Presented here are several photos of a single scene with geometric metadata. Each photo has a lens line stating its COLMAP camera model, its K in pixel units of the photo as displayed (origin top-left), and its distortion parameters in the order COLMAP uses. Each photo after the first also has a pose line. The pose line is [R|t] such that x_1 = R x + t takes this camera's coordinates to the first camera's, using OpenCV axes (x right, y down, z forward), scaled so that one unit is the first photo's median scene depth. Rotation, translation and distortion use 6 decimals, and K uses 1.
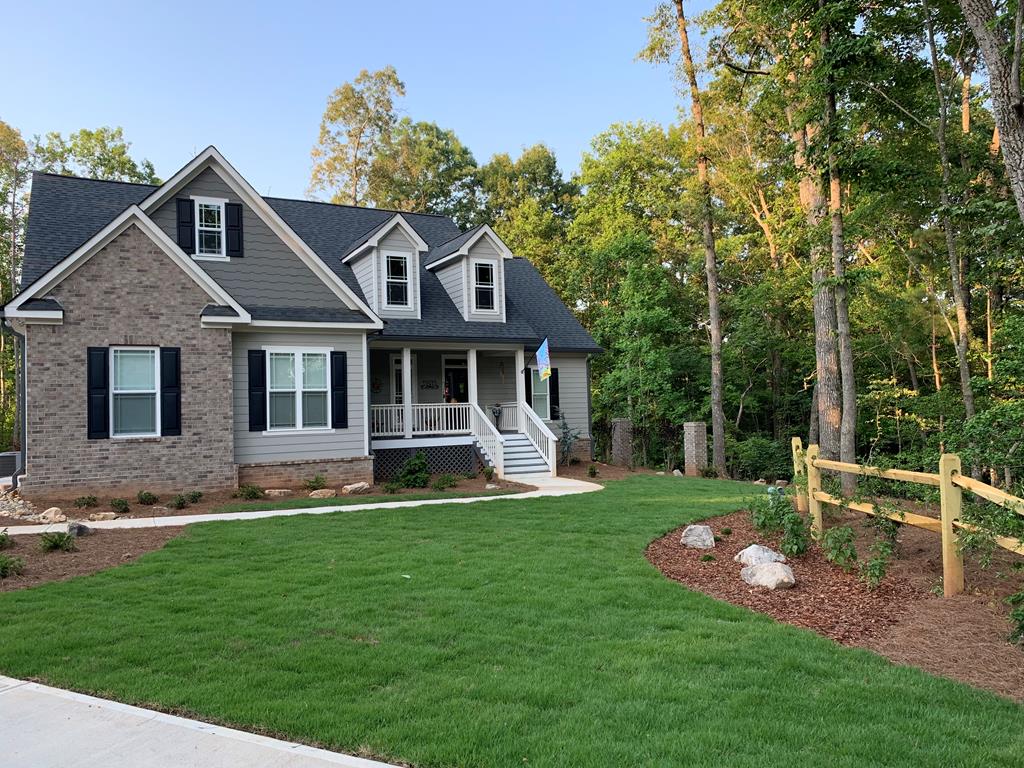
lens RADIAL K [[723.6, 0, 512.0], [0, 723.6, 384.0], [0, 0, 1]] dist [0.029258, 0.001382]
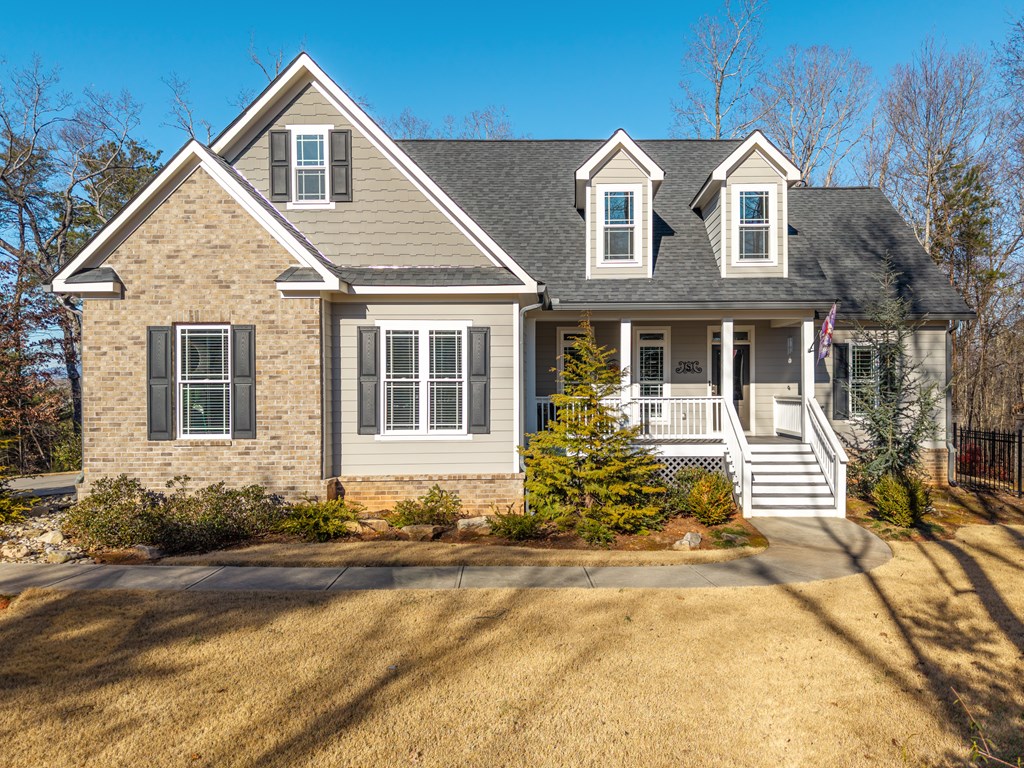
lens RADIAL K [[721.6, 0, 598.3], [0, 721.6, 393.8], [0, 0, 1]] dist [0.049772, -0.000548]
pose [[0.888227, 0.026526, -0.458638, 0.221031], [-0.001695, 0.998514, 0.054467, -0.019936], [0.459402, -0.047602, 0.886952, 0.478632]]
